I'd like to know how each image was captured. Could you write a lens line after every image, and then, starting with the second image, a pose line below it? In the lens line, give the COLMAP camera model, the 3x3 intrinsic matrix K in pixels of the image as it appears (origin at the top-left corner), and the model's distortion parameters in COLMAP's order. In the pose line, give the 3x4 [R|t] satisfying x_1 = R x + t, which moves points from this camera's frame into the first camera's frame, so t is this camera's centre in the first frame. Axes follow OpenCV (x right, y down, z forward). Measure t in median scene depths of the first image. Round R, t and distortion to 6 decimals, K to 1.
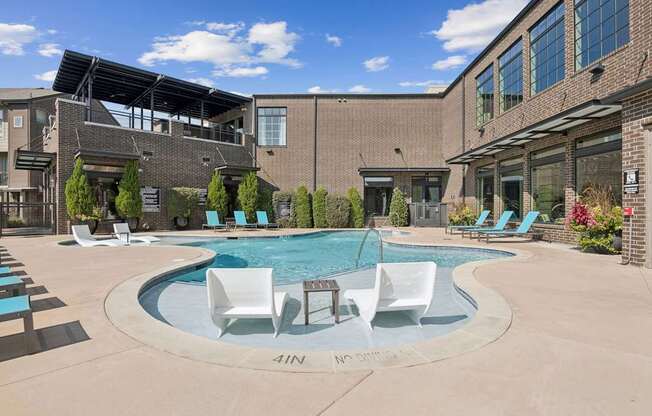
lens RADIAL K [[324.9, 0, 328.1], [0, 324.9, 213.3], [0, 0, 1]] dist [-0.018021, -0.000167]
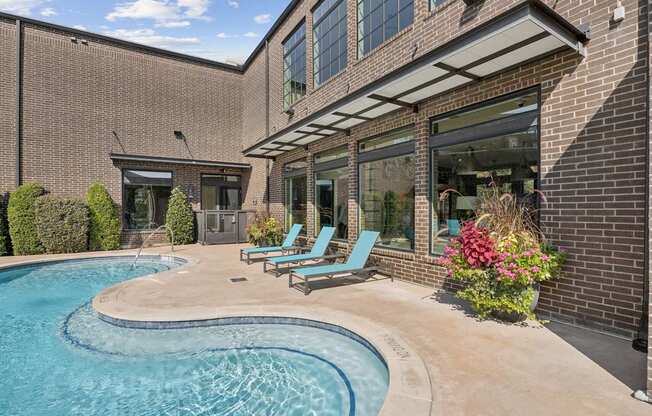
lens RADIAL K [[314.7, 0, 328.7], [0, 314.7, 211.1], [0, 0, 1]] dist [-0.001435, -0.000299]
pose [[0.838168, -0.003339, 0.545402, 0.132214], [0.009683, 0.999915, -0.008759, -0.022905], [-0.545327, 0.012622, 0.838129, 0.297762]]
